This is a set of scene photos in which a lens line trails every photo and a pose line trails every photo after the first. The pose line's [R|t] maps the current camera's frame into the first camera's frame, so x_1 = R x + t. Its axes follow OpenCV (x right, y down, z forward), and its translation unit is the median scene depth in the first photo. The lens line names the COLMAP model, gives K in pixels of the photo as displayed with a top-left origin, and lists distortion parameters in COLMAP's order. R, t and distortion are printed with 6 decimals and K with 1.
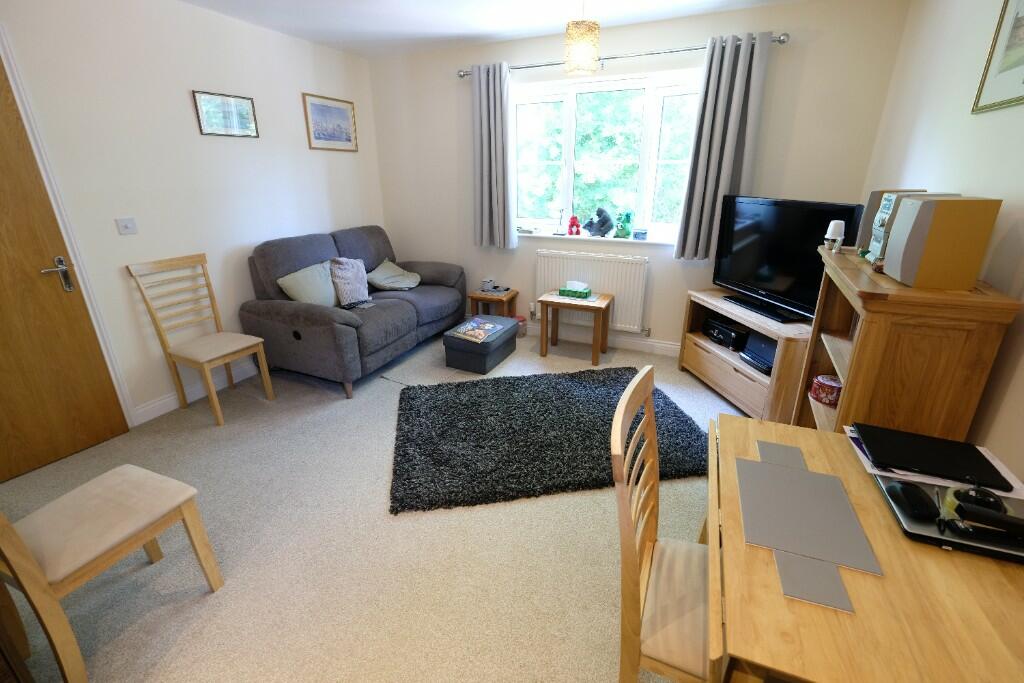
lens RADIAL K [[446.3, 0, 510.5], [0, 446.3, 337.1], [0, 0, 1]] dist [-0.001288, -0.000071]
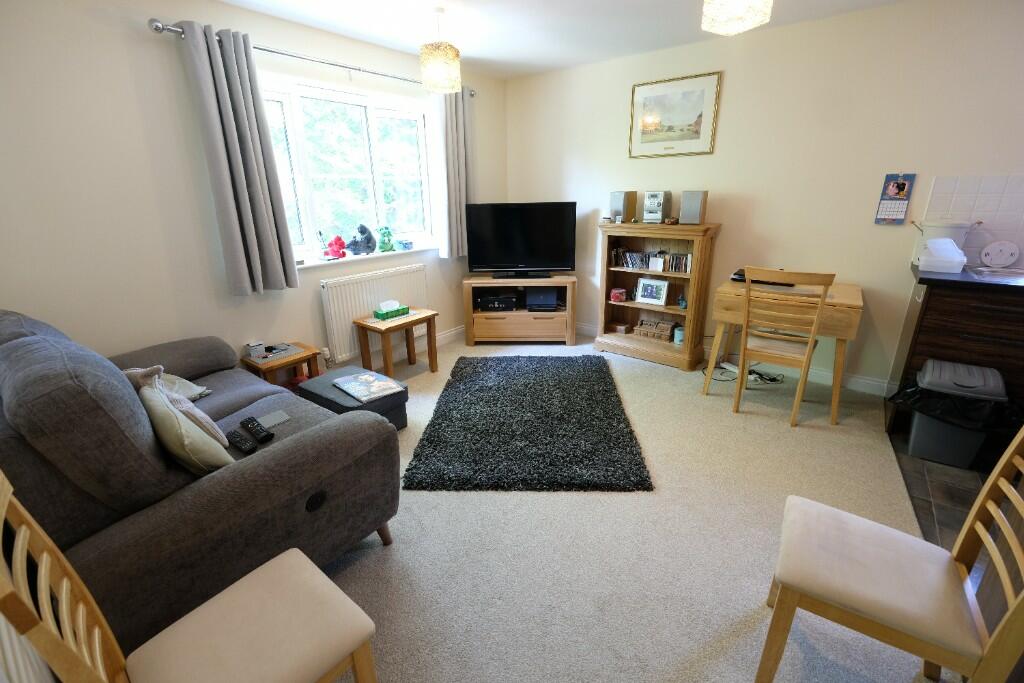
lens RADIAL K [[446.3, 0, 510.5], [0, 446.3, 337.1], [0, 0, 1]] dist [-0.001288, -0.000071]
pose [[0.218080, -0.304011, 0.927372, -0.693798], [0.352372, 0.910670, 0.215672, -0.168114], [-0.910096, 0.279746, 0.305724, 0.498543]]
